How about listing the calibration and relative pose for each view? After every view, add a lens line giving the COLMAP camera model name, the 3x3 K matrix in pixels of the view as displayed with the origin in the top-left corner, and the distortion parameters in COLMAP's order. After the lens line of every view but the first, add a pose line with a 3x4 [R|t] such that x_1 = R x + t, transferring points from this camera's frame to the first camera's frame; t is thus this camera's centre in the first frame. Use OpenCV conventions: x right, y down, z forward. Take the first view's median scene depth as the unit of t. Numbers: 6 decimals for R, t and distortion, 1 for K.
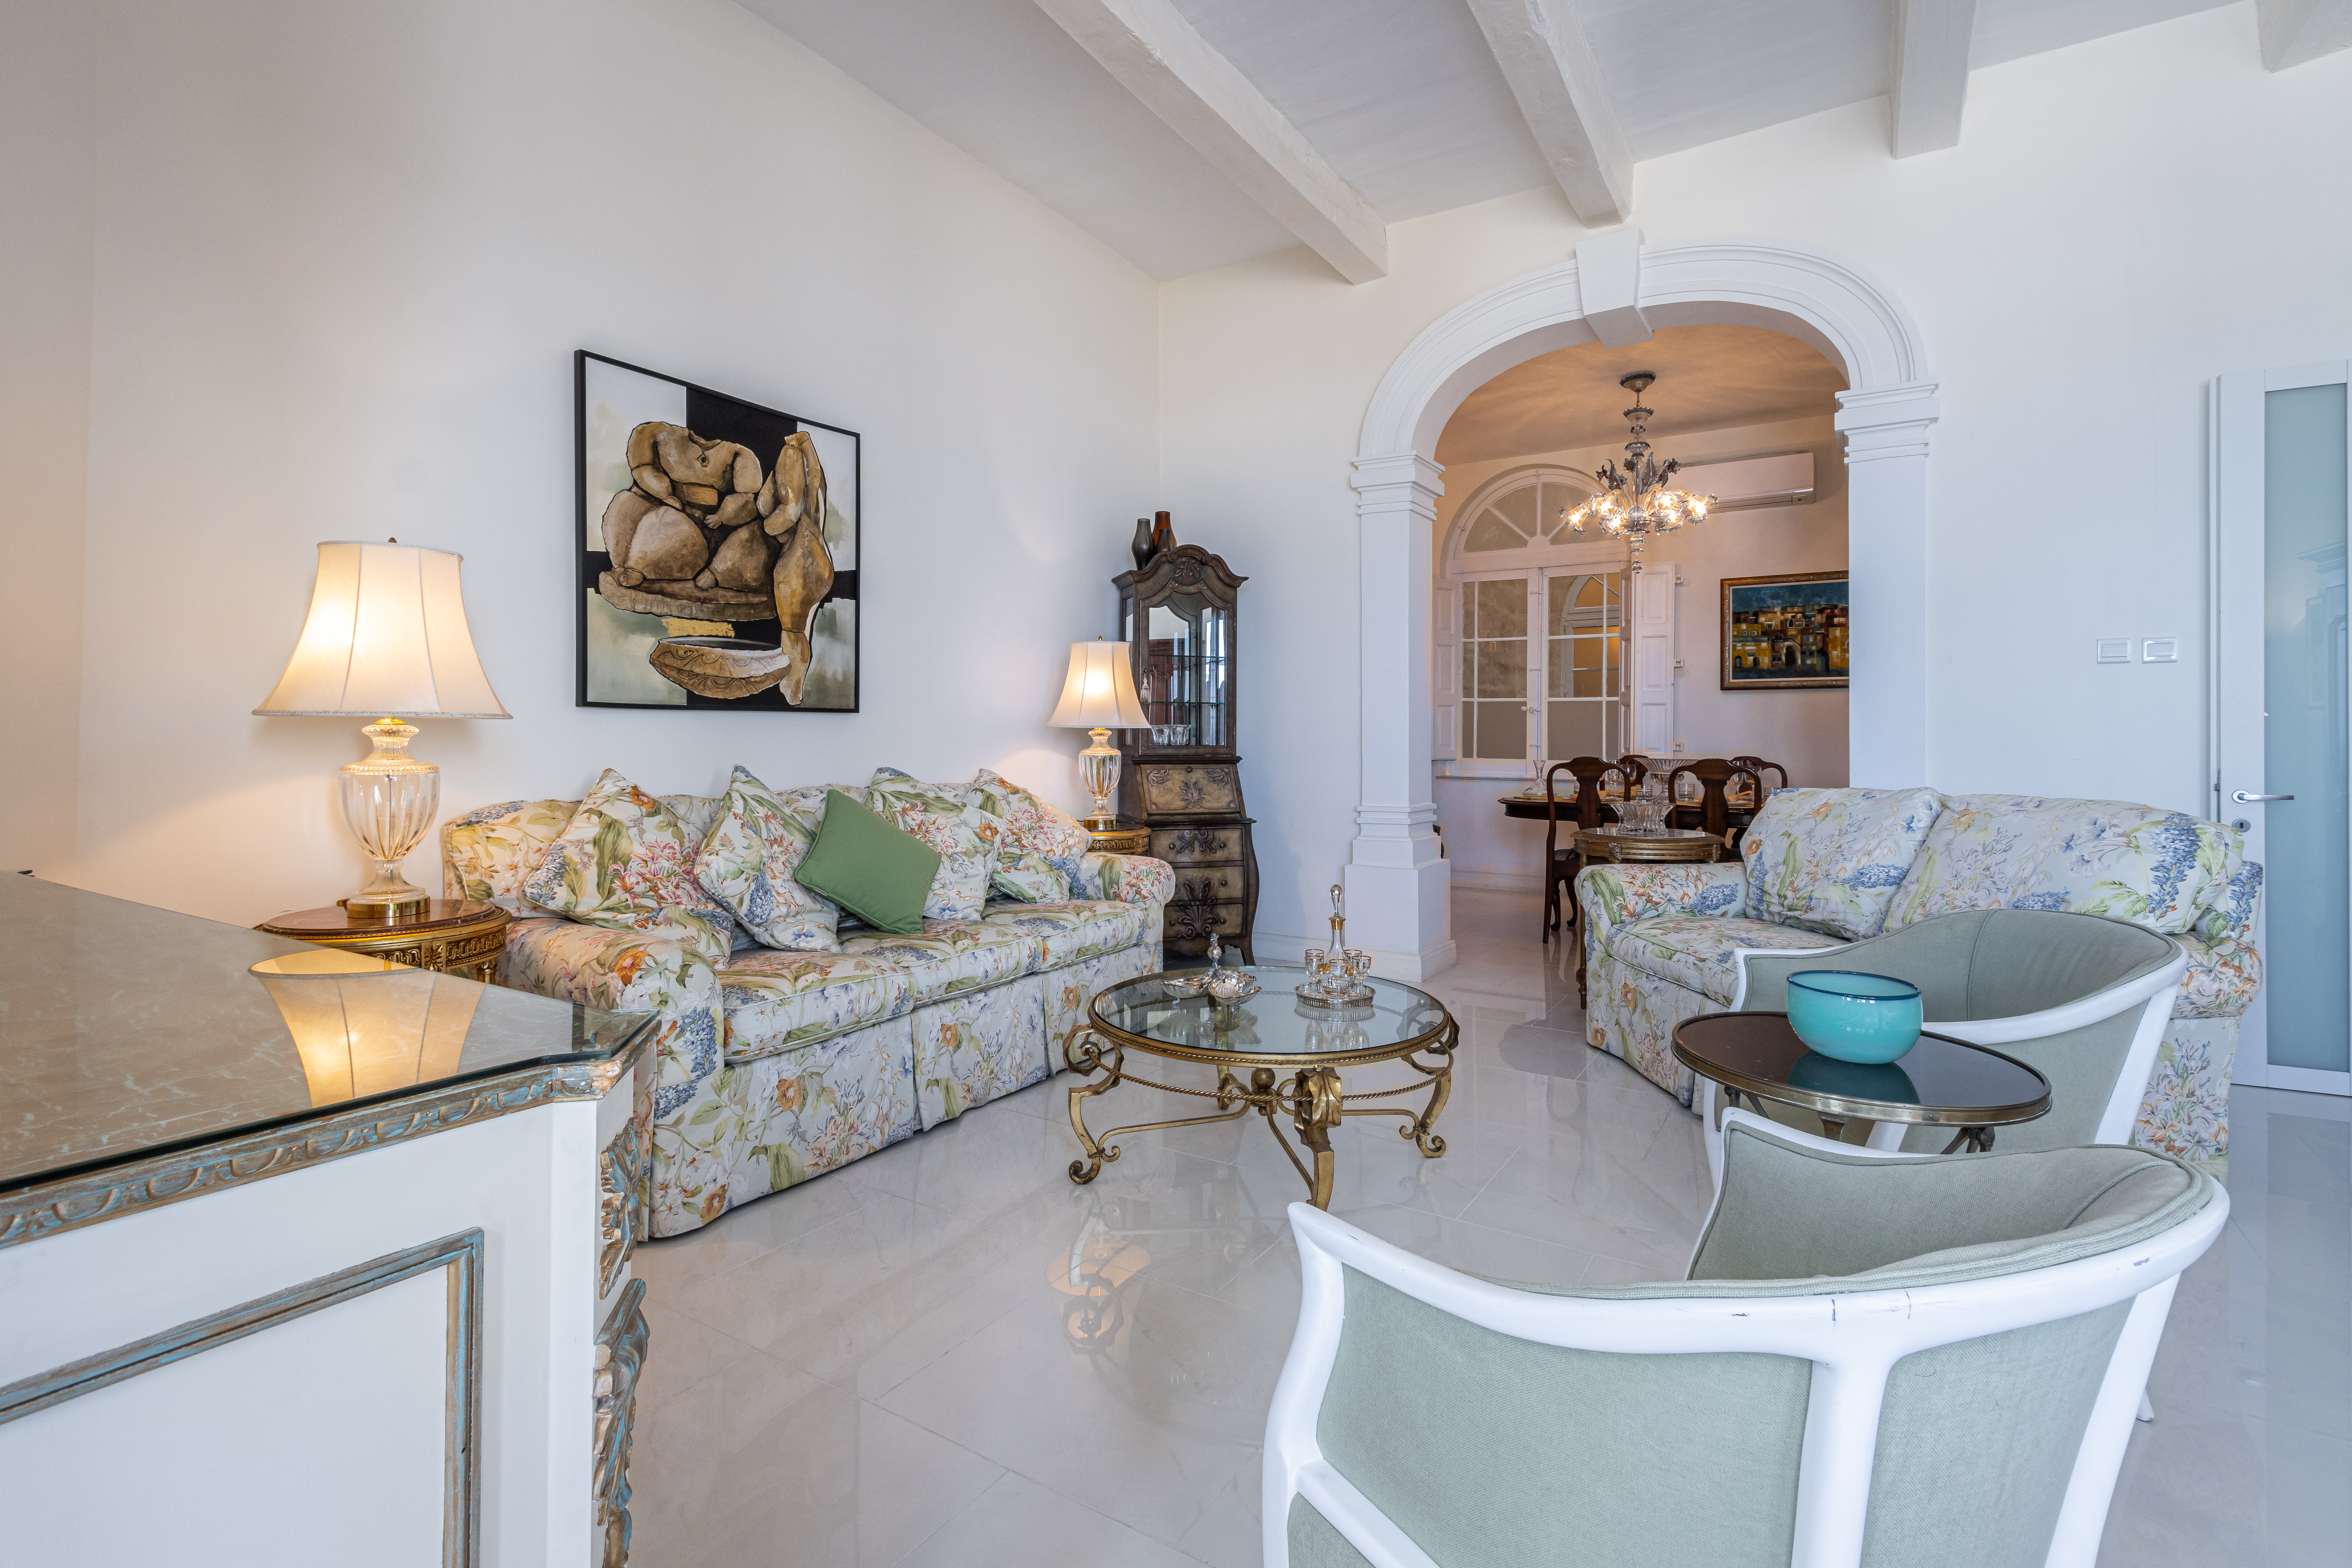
lens RADIAL K [[1096.8, 0, 1154.1], [0, 1096.8, 738.4], [0, 0, 1]] dist [0.010577, -0.000672]
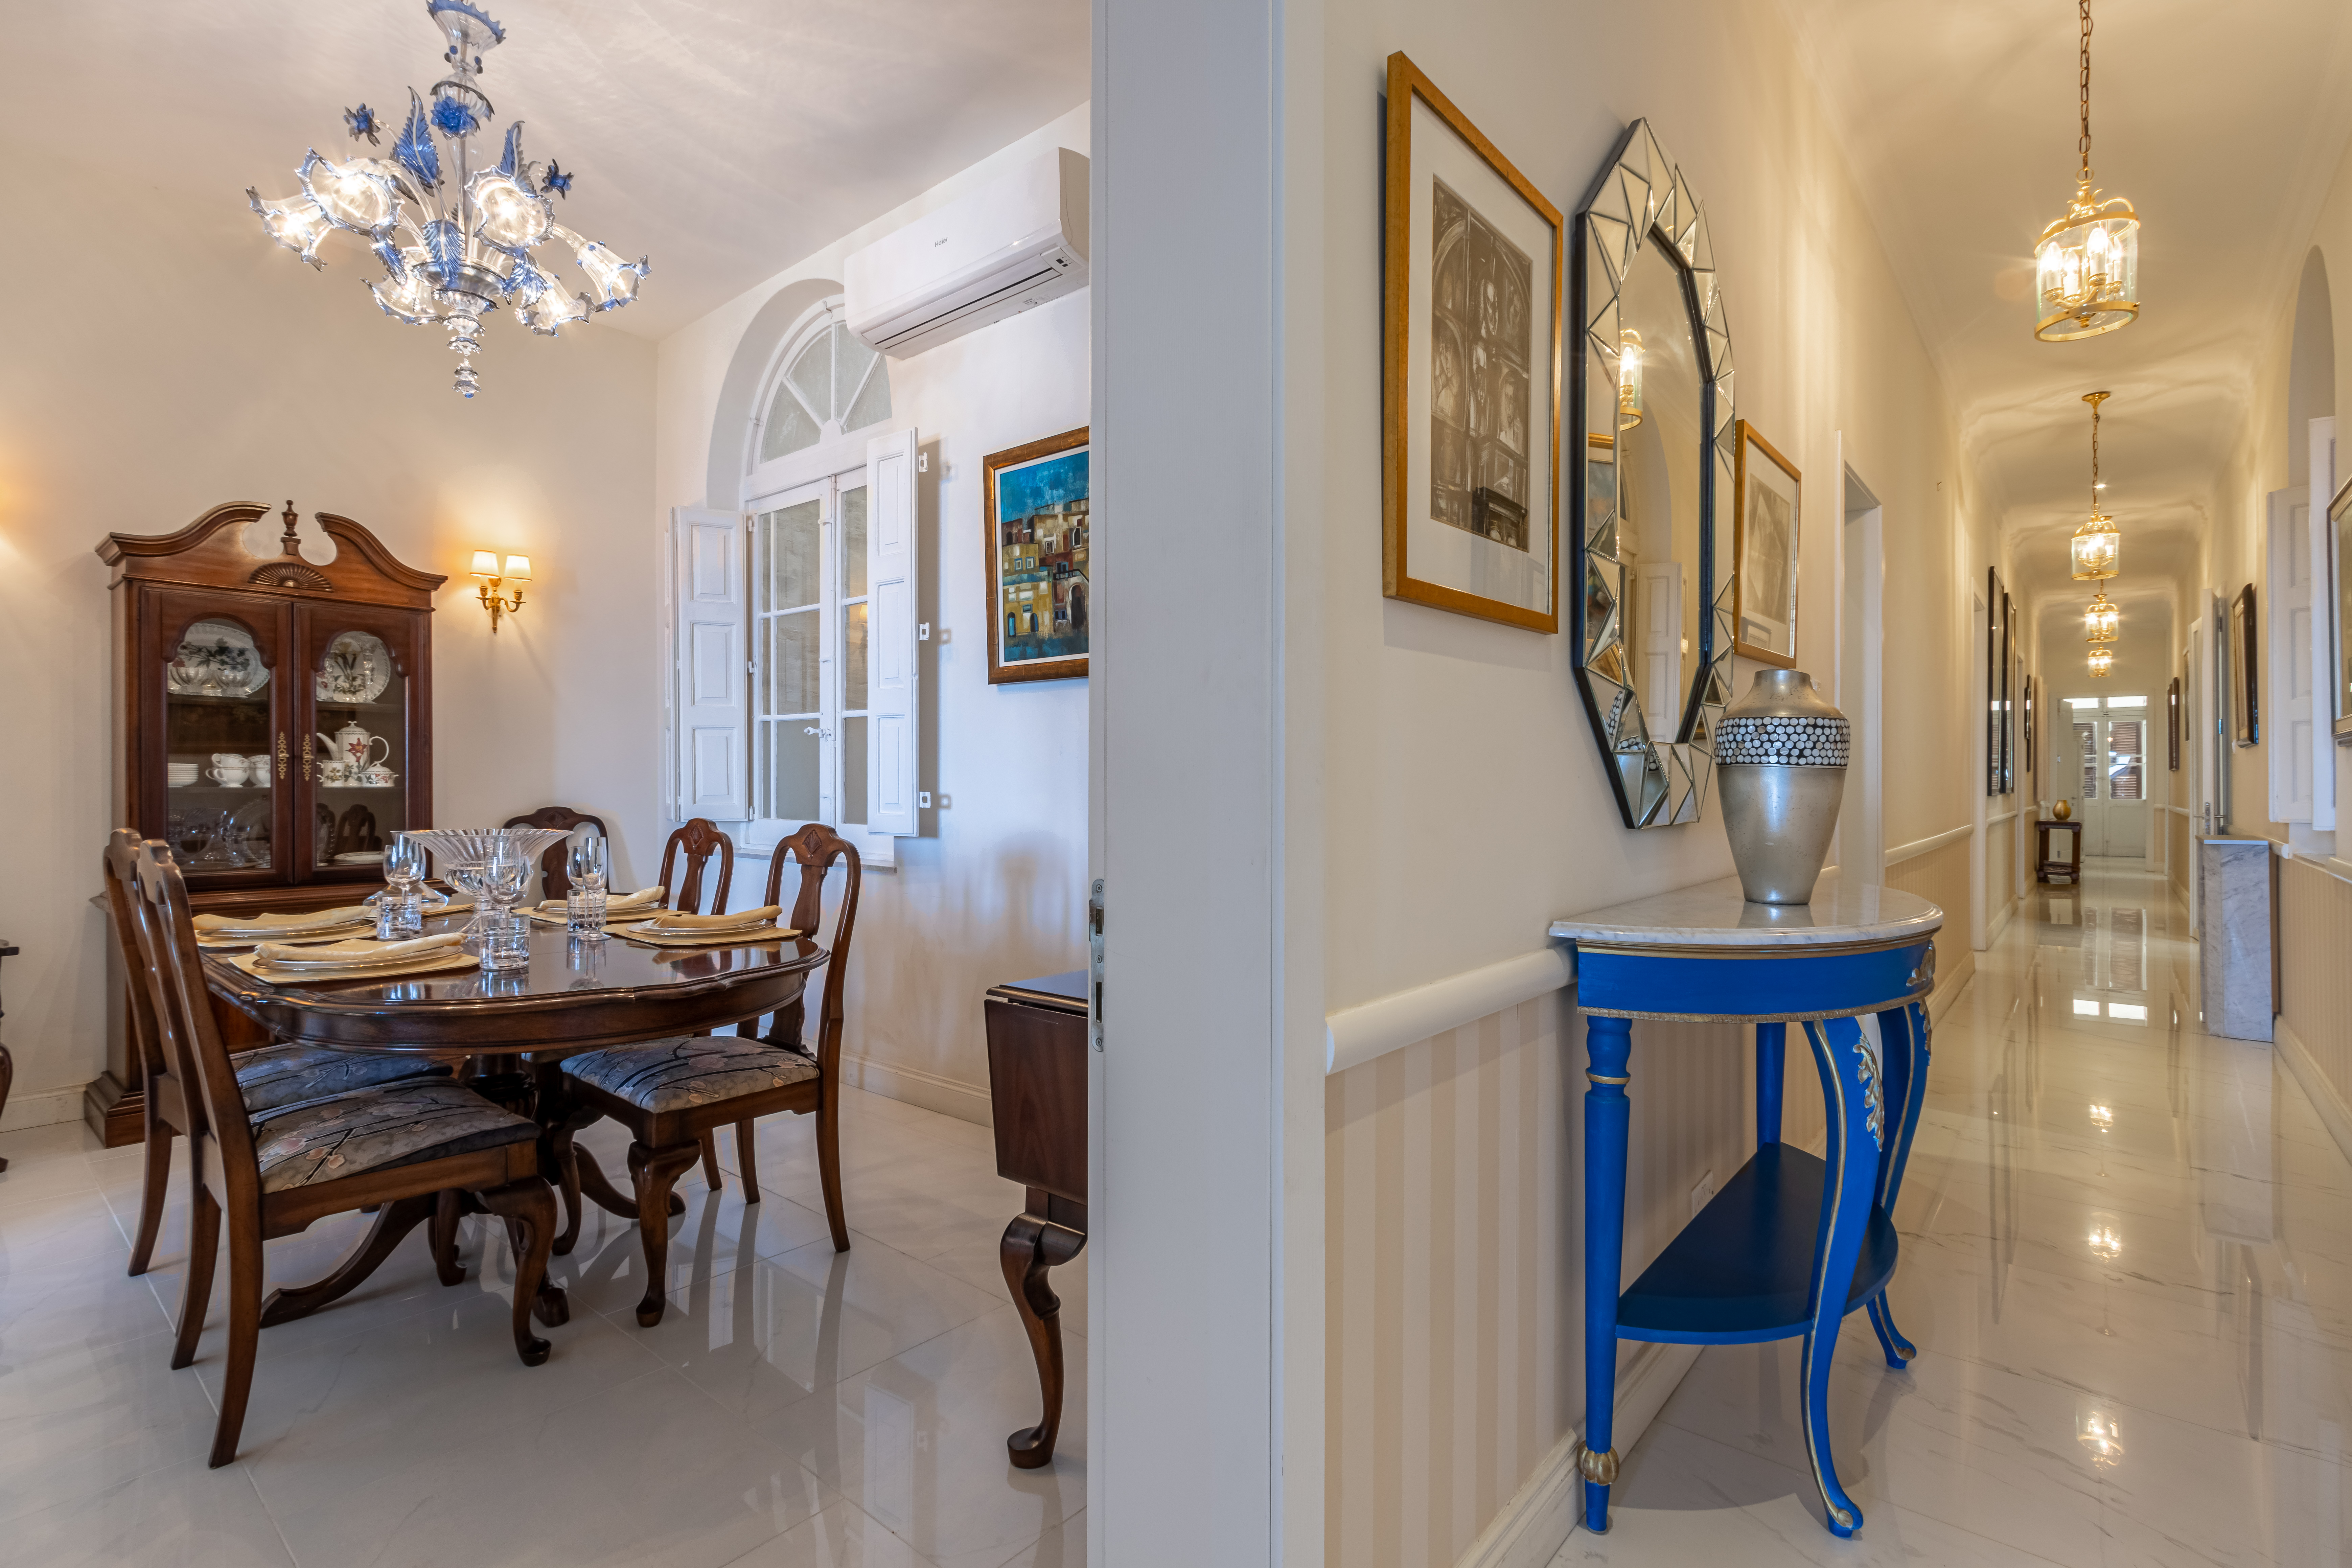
lens RADIAL K [[1101.1, 0, 1176.0], [0, 1101.1, 784.0], [0, 0, 1]] dist [0.001153, 0.000124]
pose [[0.991788, -0.002567, -0.127871, 1.223509], [0.002328, 0.999995, -0.002017, 0.003022], [0.127875, 0.001702, 0.991789, 0.972126]]
